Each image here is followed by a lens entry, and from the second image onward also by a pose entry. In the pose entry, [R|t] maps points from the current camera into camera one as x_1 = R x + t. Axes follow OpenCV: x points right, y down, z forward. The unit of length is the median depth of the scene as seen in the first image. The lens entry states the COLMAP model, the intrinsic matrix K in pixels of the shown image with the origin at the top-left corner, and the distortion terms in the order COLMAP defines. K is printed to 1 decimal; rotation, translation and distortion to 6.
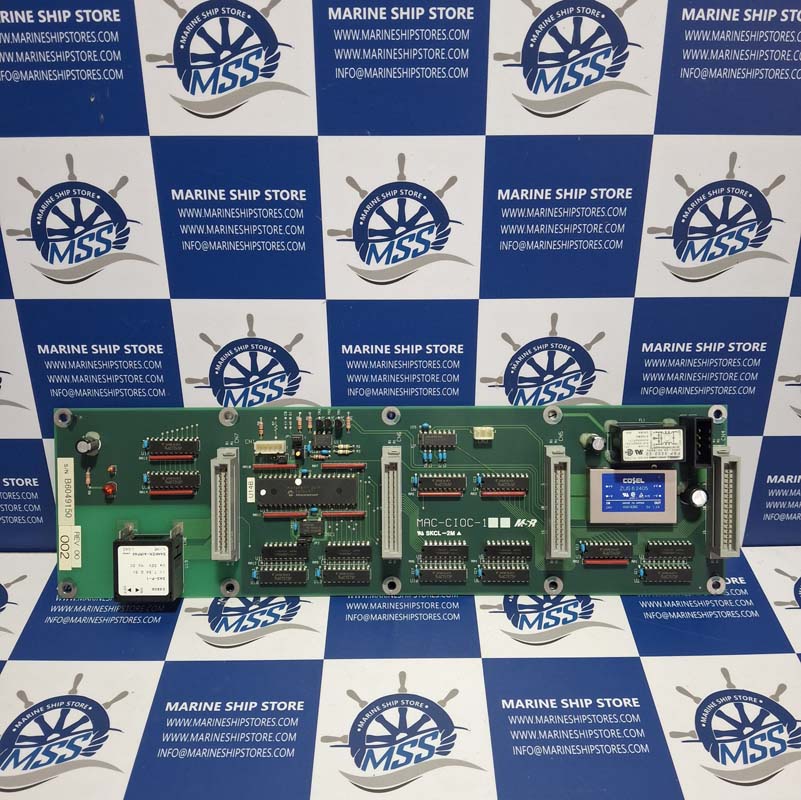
lens RADIAL K [[867.3, 0, 401.1], [0, 867.3, 395.9], [0, 0, 1]] dist [-0.022416, 0.000000]
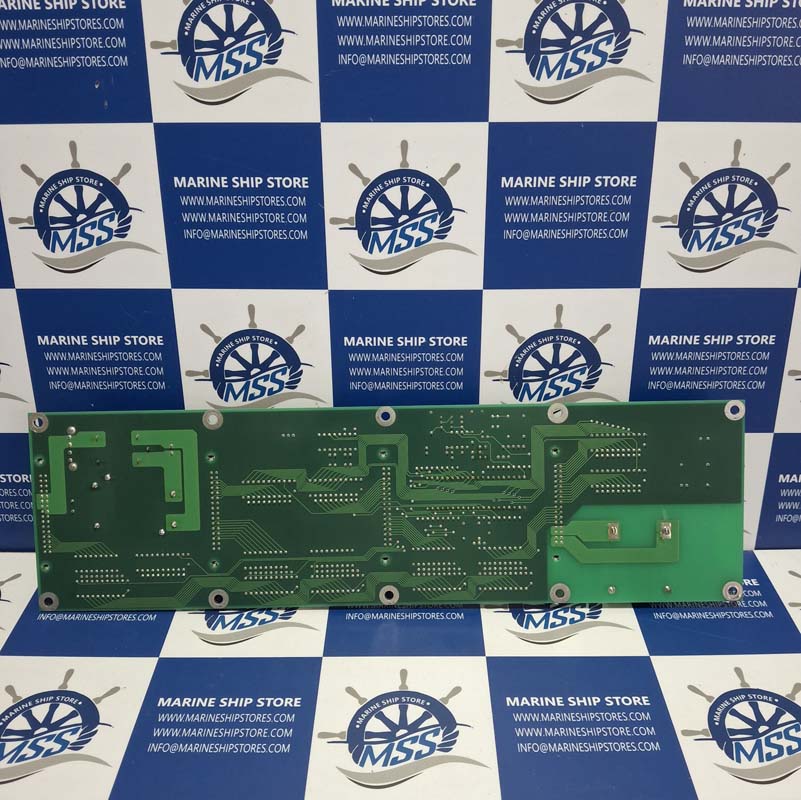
lens RADIAL K [[867.3, 0, 404.5], [0, 867.3, 395.6], [0, 0, 1]] dist [-0.022416, 0.000000]
pose [[0.999953, 0.003133, -0.009142, 0.009781], [-0.003626, 0.998510, -0.054457, 0.062059], [0.008957, 0.054487, 0.998474, 0.017531]]
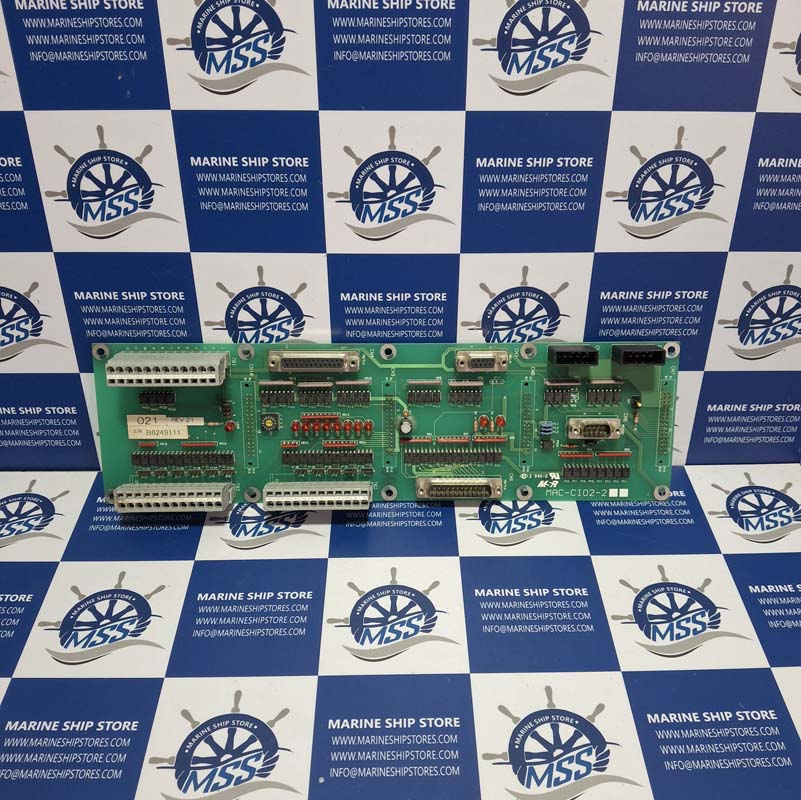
lens RADIAL K [[867.3, 0, 410.6], [0, 867.3, 414.0], [0, 0, 1]] dist [-0.022416, 0.000000]
pose [[0.999846, -0.000805, 0.017541, 0.004099], [-0.001171, 0.993668, 0.112348, -0.028135], [-0.017520, -0.112351, 0.993514, -0.163147]]
